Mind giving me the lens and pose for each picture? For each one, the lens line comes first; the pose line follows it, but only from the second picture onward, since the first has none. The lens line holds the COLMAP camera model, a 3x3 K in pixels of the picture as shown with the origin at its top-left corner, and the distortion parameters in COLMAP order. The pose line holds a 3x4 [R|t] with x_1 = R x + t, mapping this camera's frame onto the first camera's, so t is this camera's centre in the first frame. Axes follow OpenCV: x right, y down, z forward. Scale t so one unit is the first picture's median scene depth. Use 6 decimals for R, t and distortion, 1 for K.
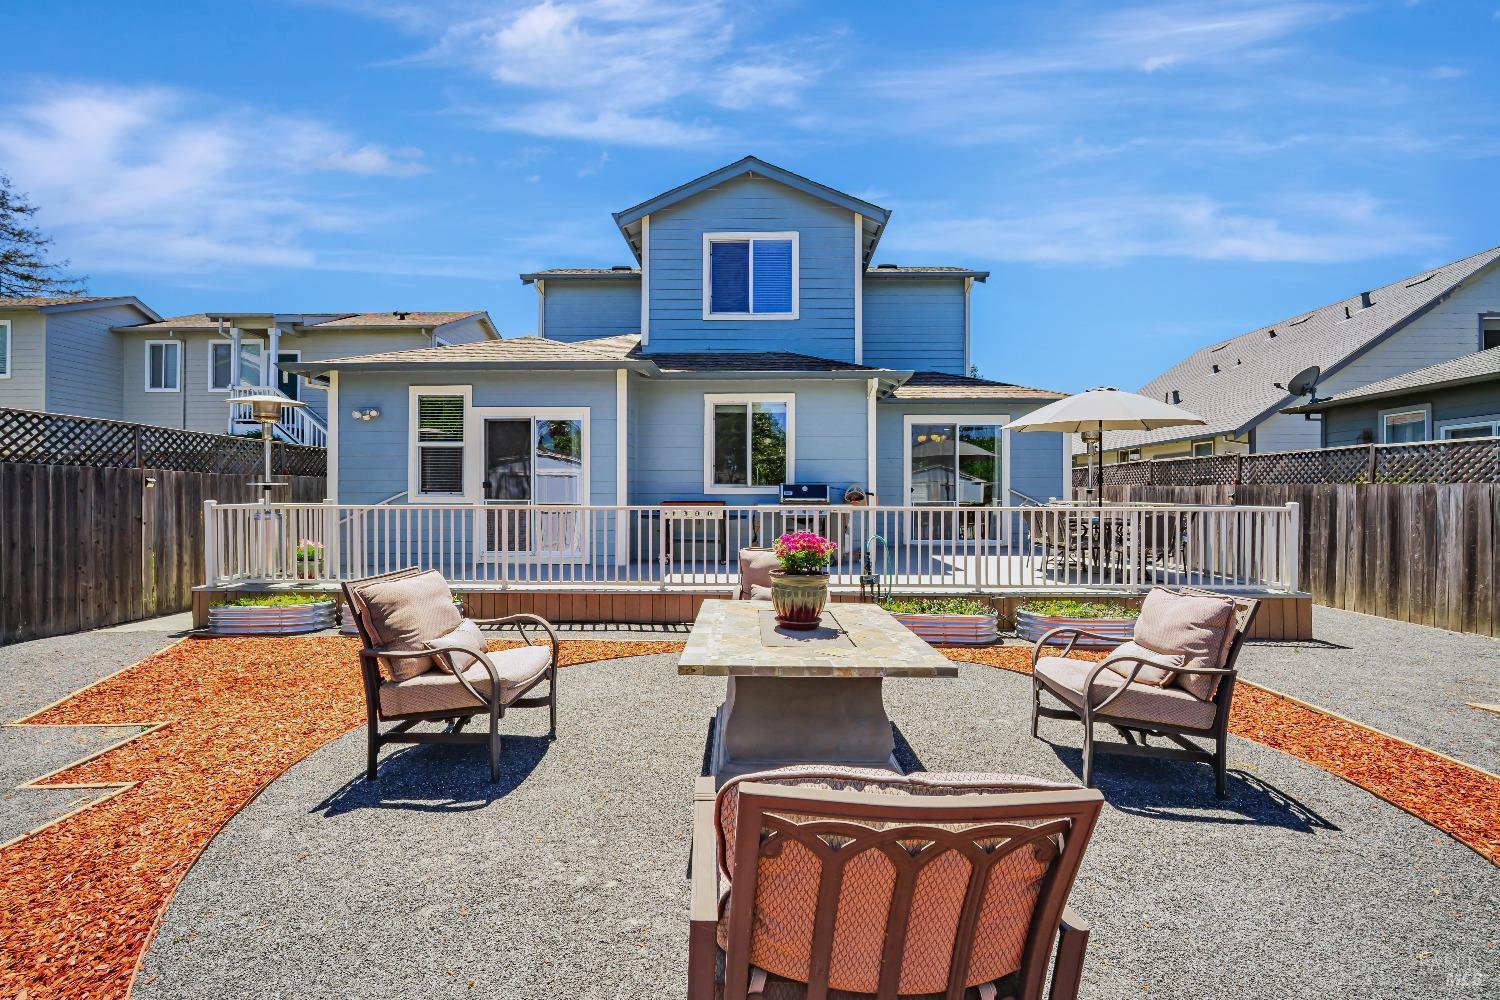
lens RADIAL K [[632.4, 0, 750.0], [0, 632.4, 500.0], [0, 0, 1]] dist [-0.007887, 0.000647]
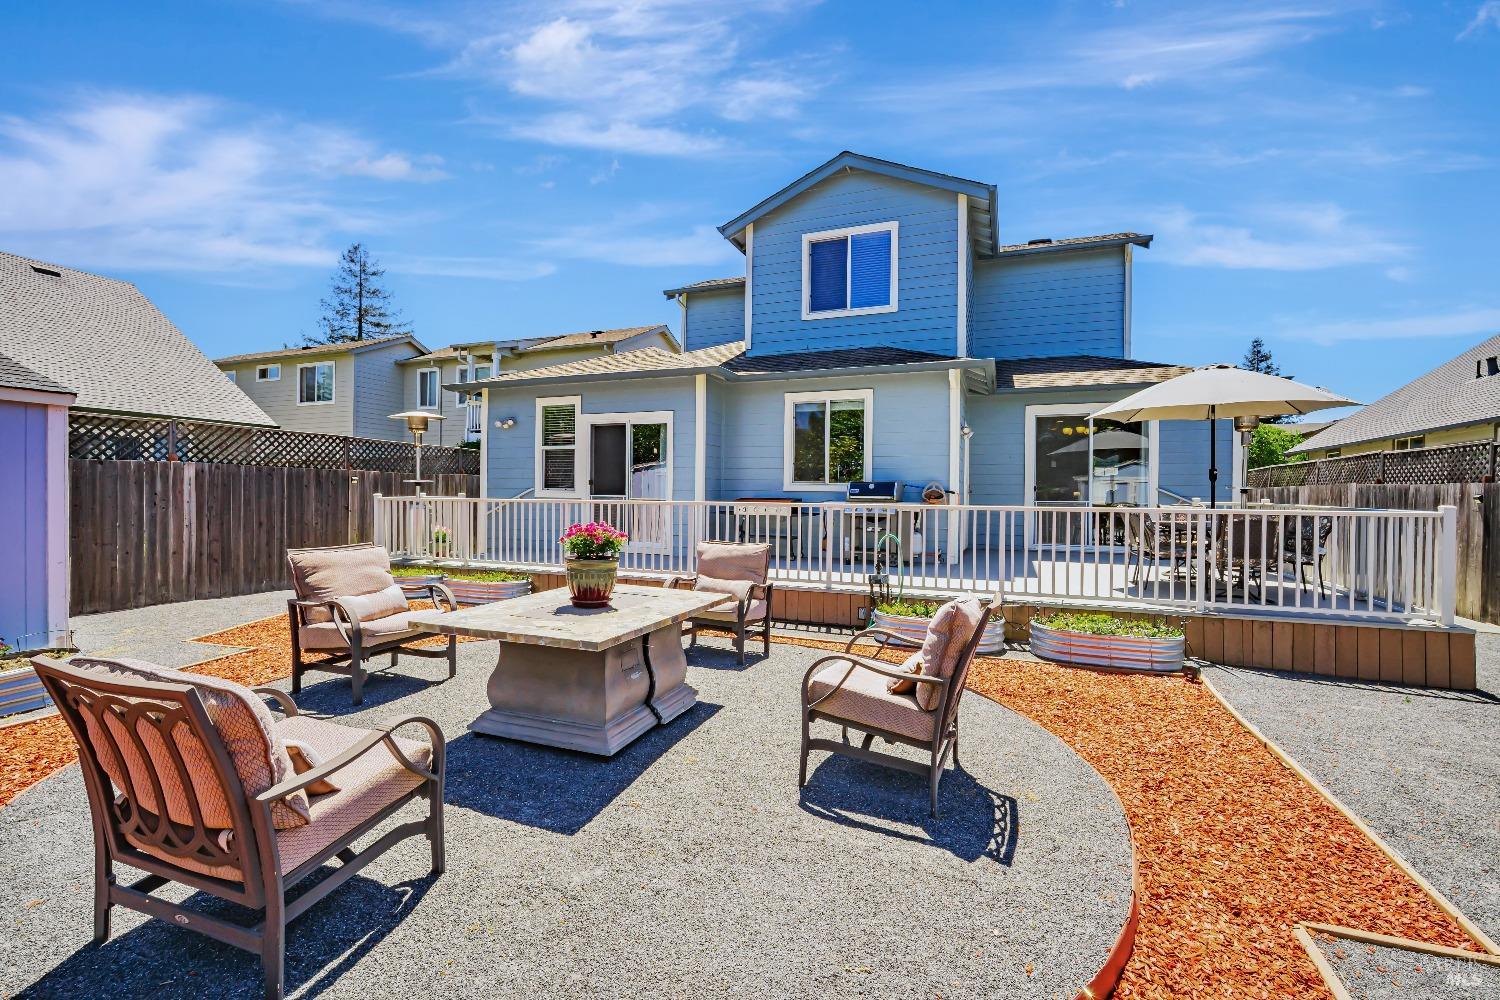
lens RADIAL K [[641.8, 0, 755.7], [0, 641.8, 497.5], [0, 0, 1]] dist [-0.009916, 0.000131]
pose [[0.942951, 0.008636, -0.332818, 0.241940], [-0.009298, 0.999957, -0.000398, 0.001596], [0.332800, 0.003470, 0.942991, 0.005511]]
